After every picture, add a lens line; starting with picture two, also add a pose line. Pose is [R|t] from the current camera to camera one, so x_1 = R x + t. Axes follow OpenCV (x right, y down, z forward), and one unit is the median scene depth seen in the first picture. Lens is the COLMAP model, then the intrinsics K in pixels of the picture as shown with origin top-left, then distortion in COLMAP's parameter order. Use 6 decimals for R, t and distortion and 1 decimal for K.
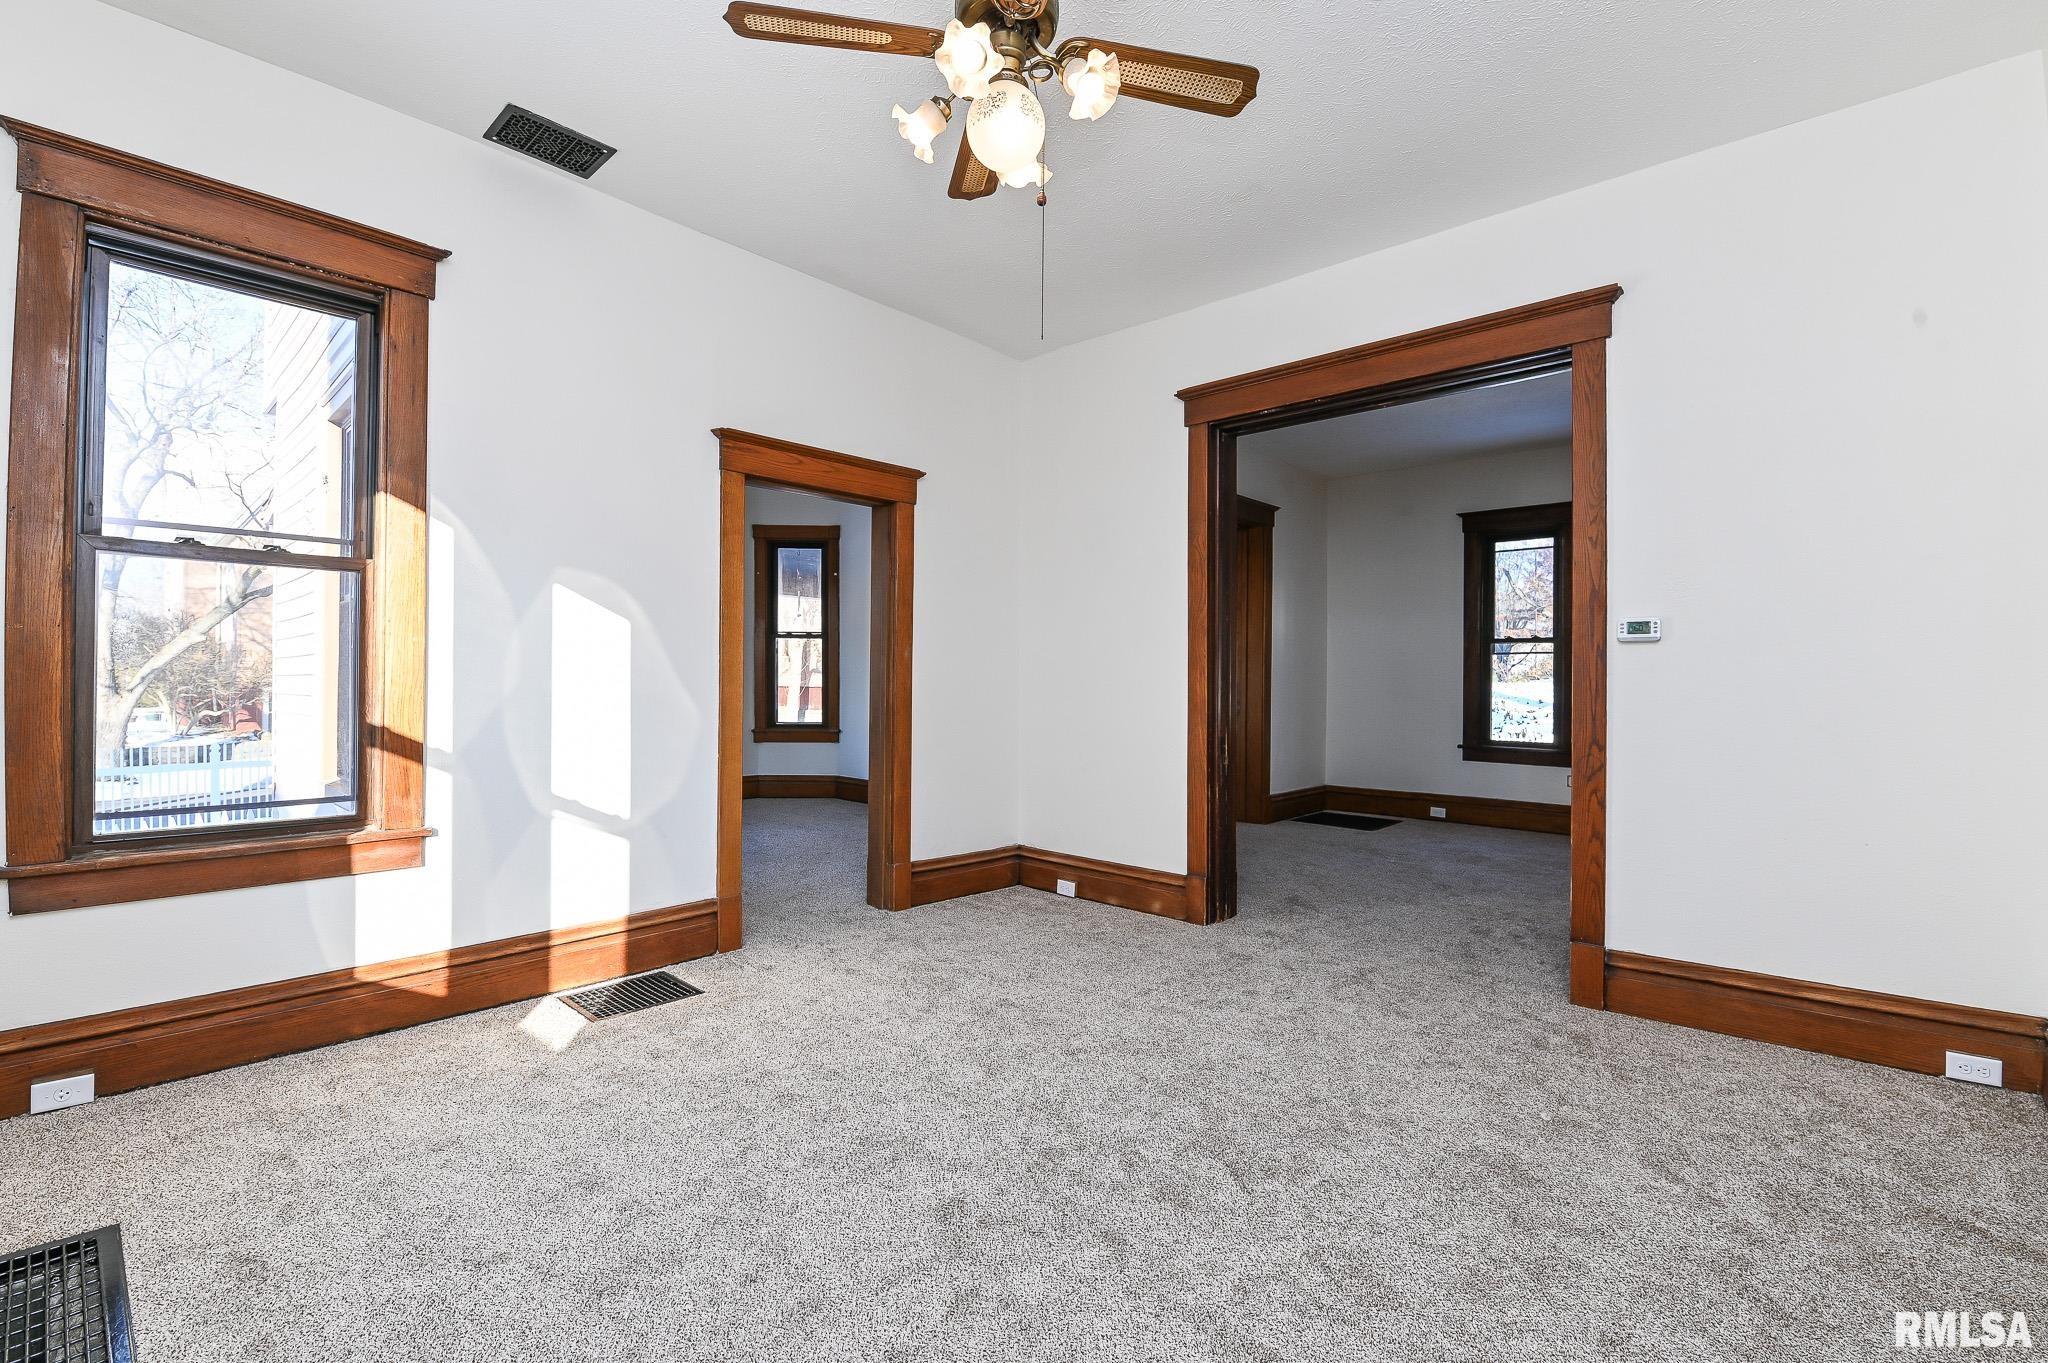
lens RADIAL K [[887.3, 0, 1015.3], [0, 887.3, 686.6], [0, 0, 1]] dist [-0.013084, -0.003870]
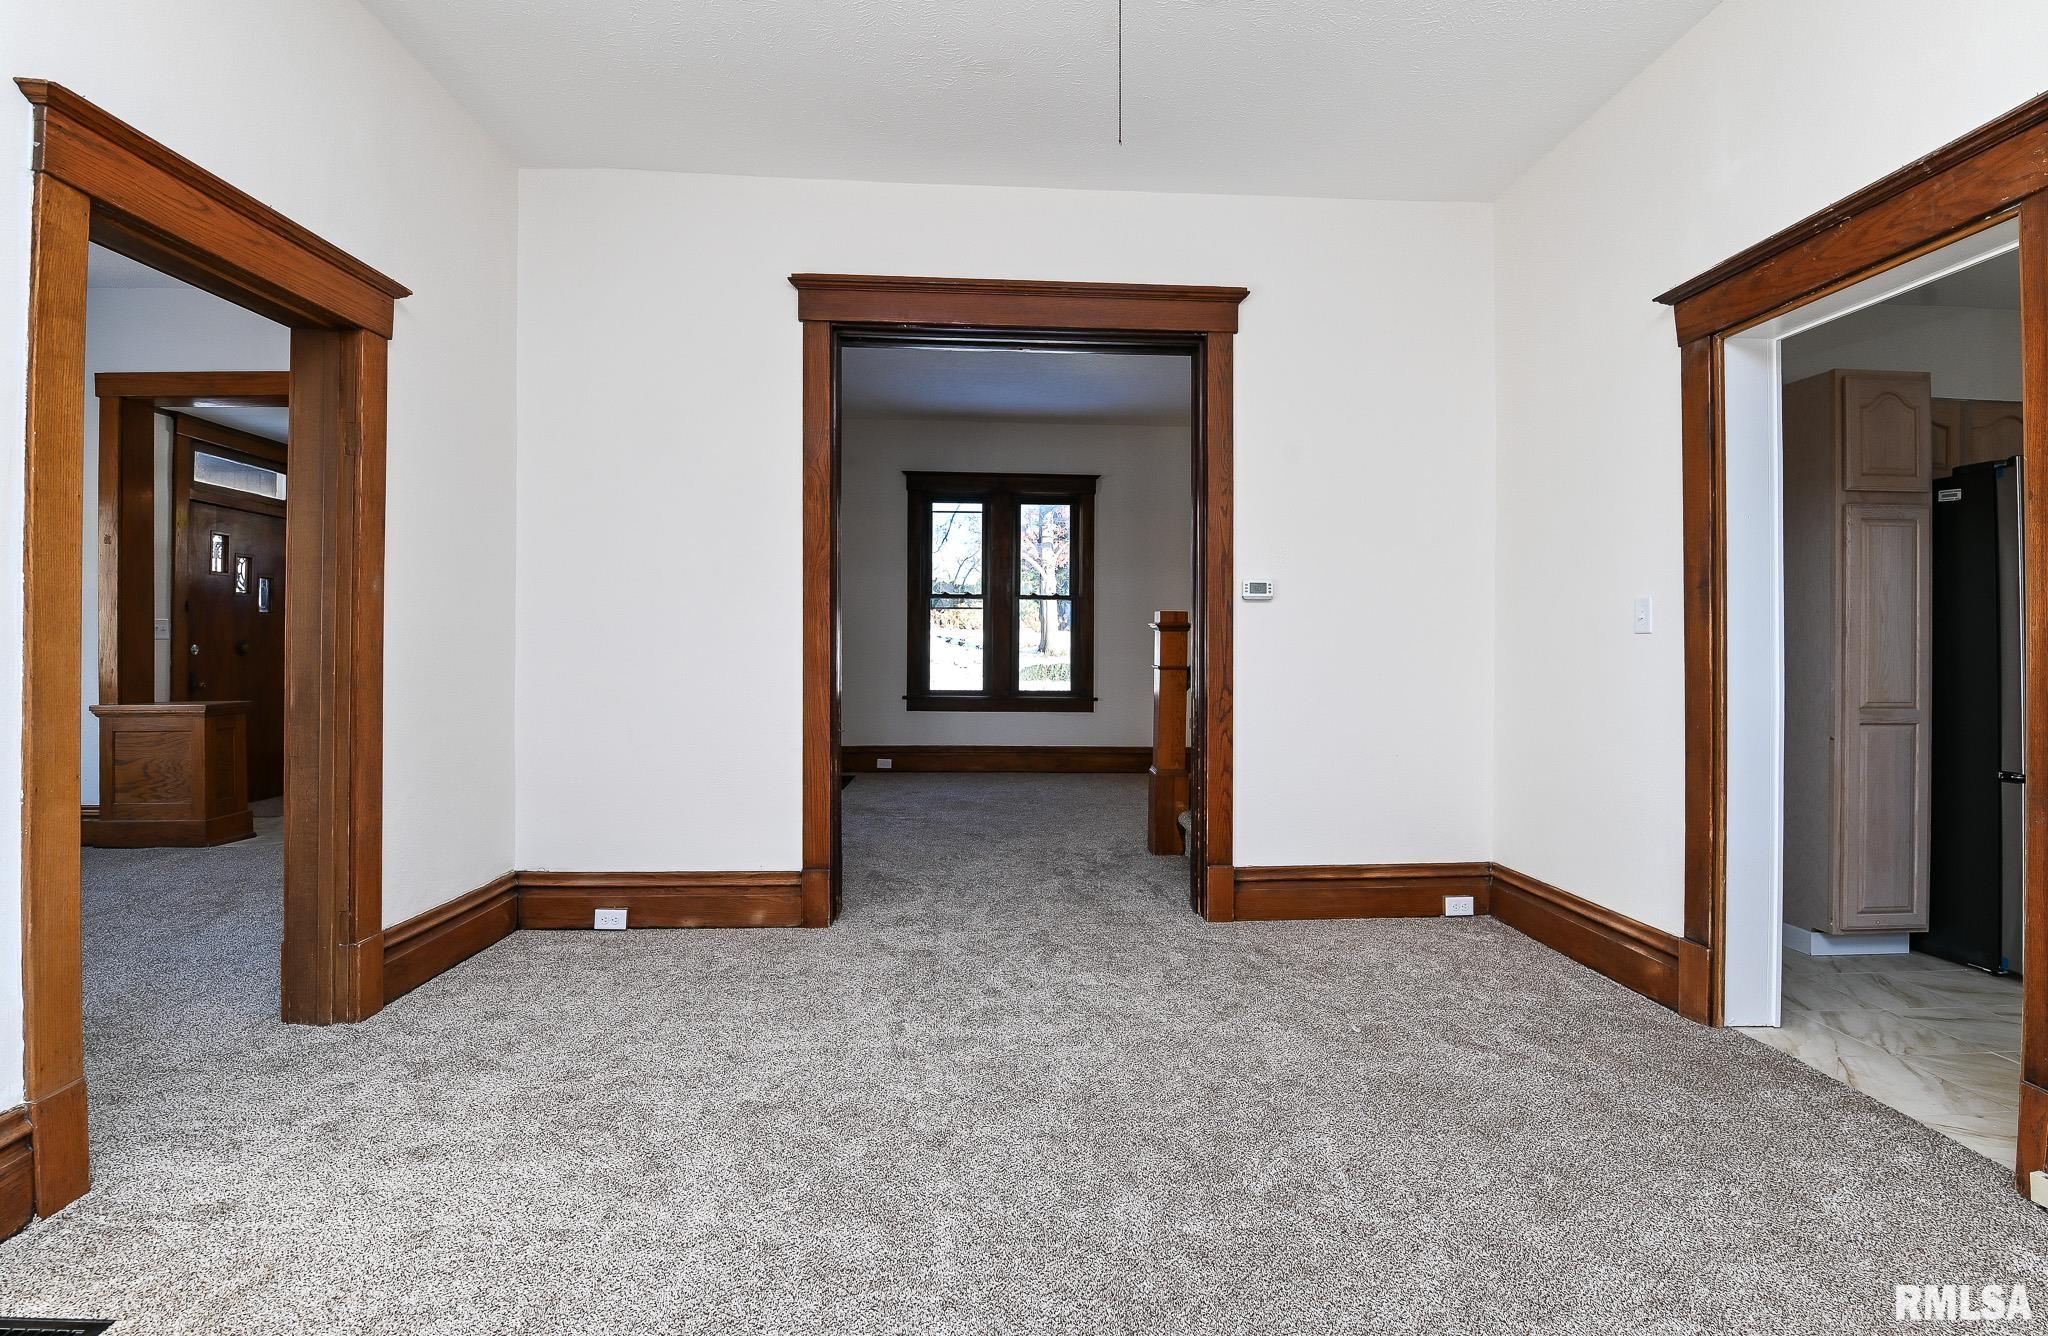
lens RADIAL K [[910.9, 0, 1025.2], [0, 910.9, 642.1], [0, 0, 1]] dist [-0.010015, -0.004676]
pose [[0.696385, -0.004428, 0.717655, -0.274742], [0.002881, 0.999990, 0.003373, -0.000023], [-0.717663, -0.000281, 0.696391, 0.279910]]
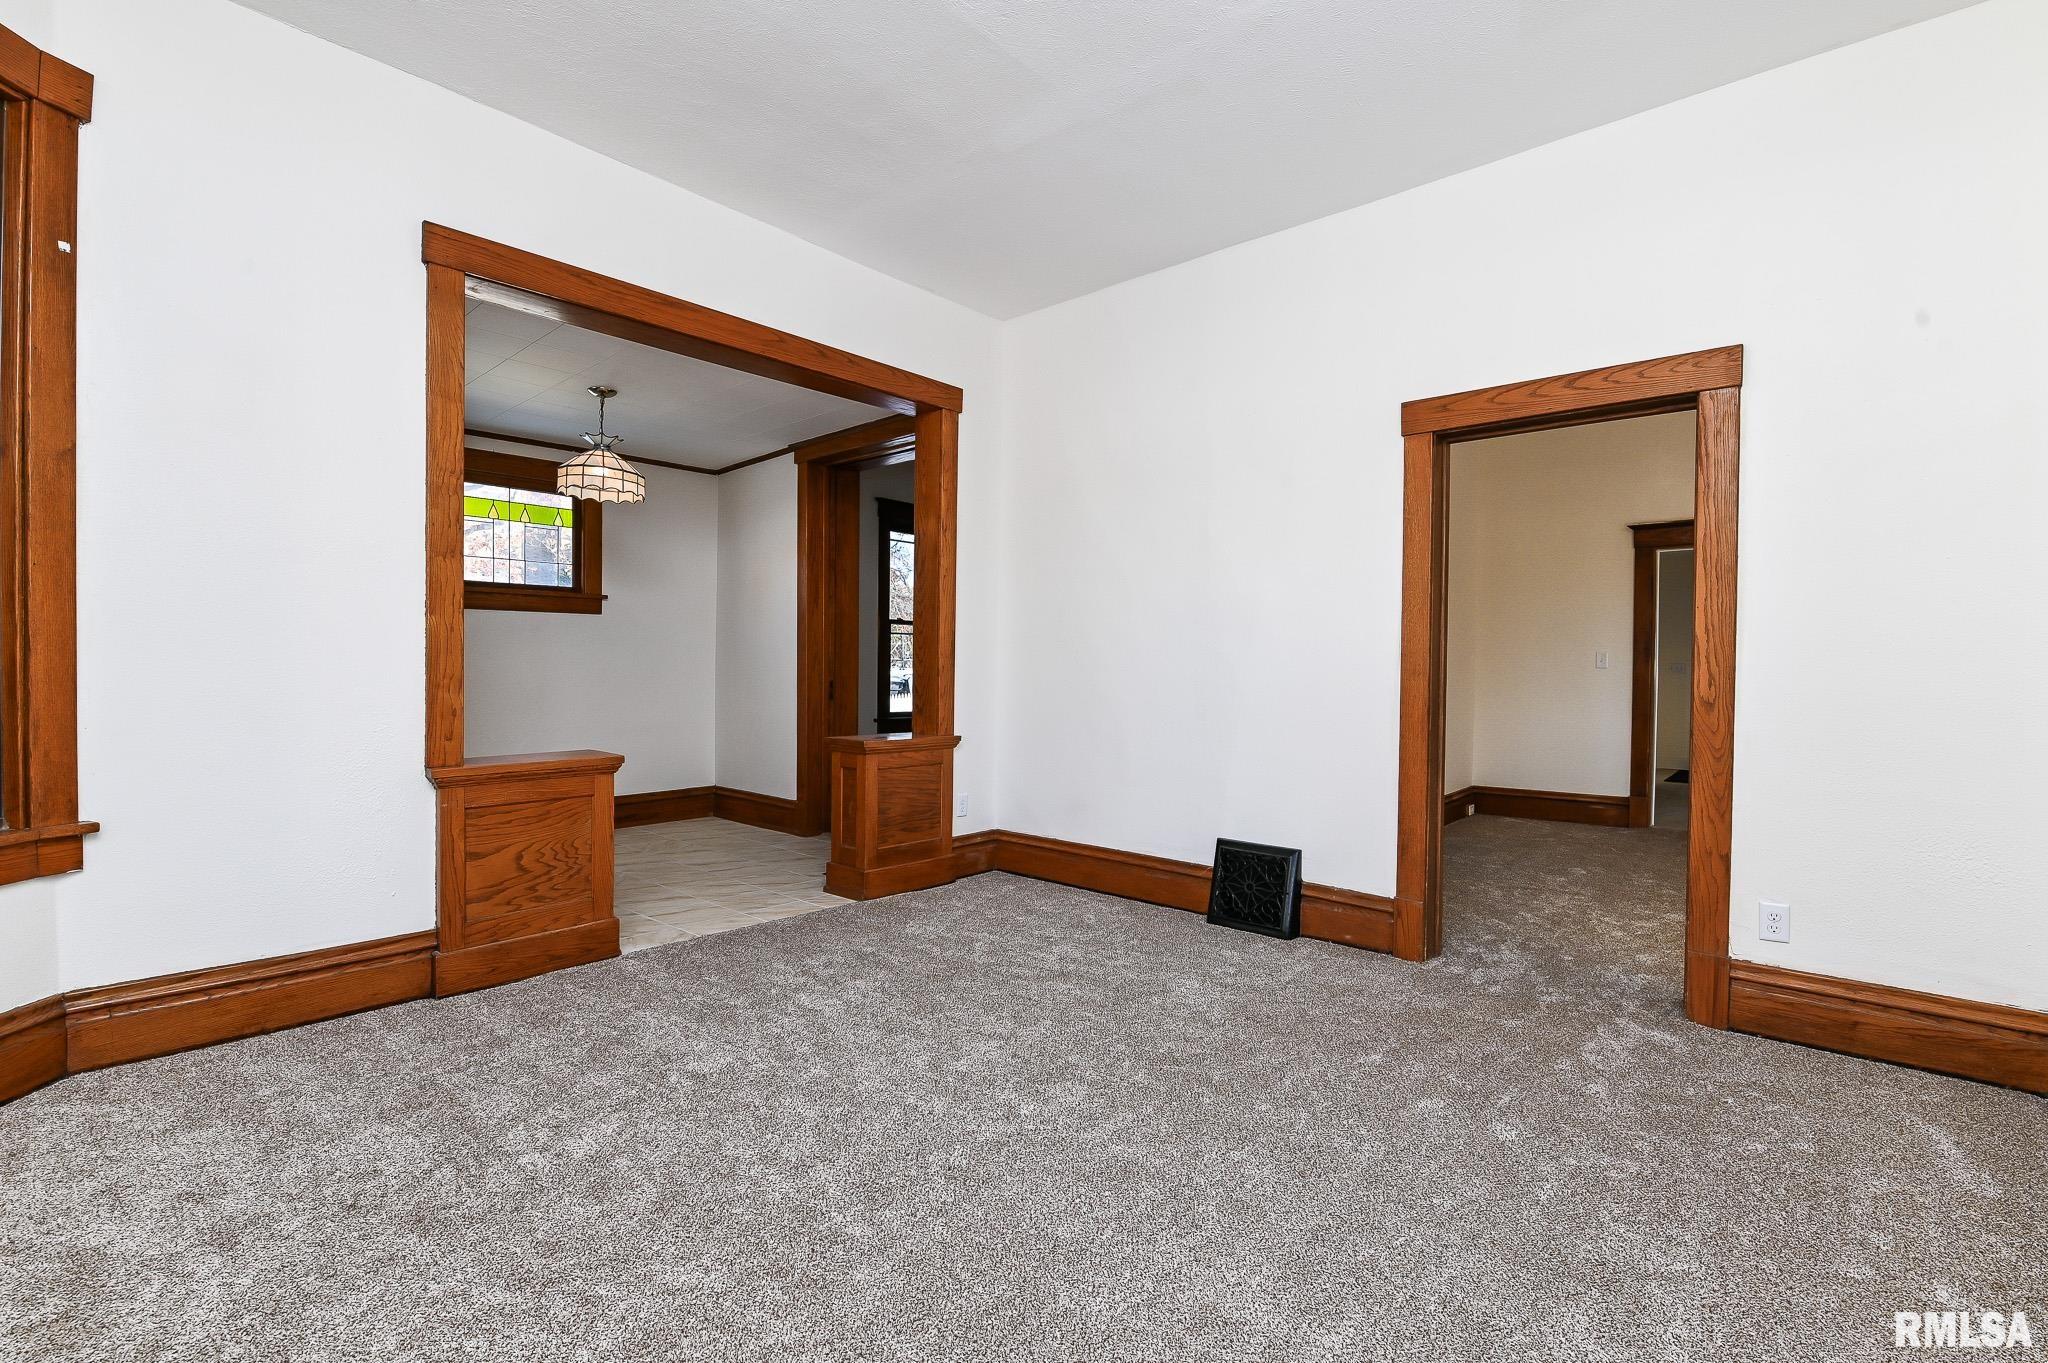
lens RADIAL K [[887.3, 0, 1030.4], [0, 887.3, 678.0], [0, 0, 1]] dist [-0.013084, -0.003870]
pose [[-0.023085, -0.019988, 0.999534, -0.964581], [-0.010009, 0.999755, 0.019762, -0.007403], [-0.999683, -0.009548, -0.023280, 1.455184]]
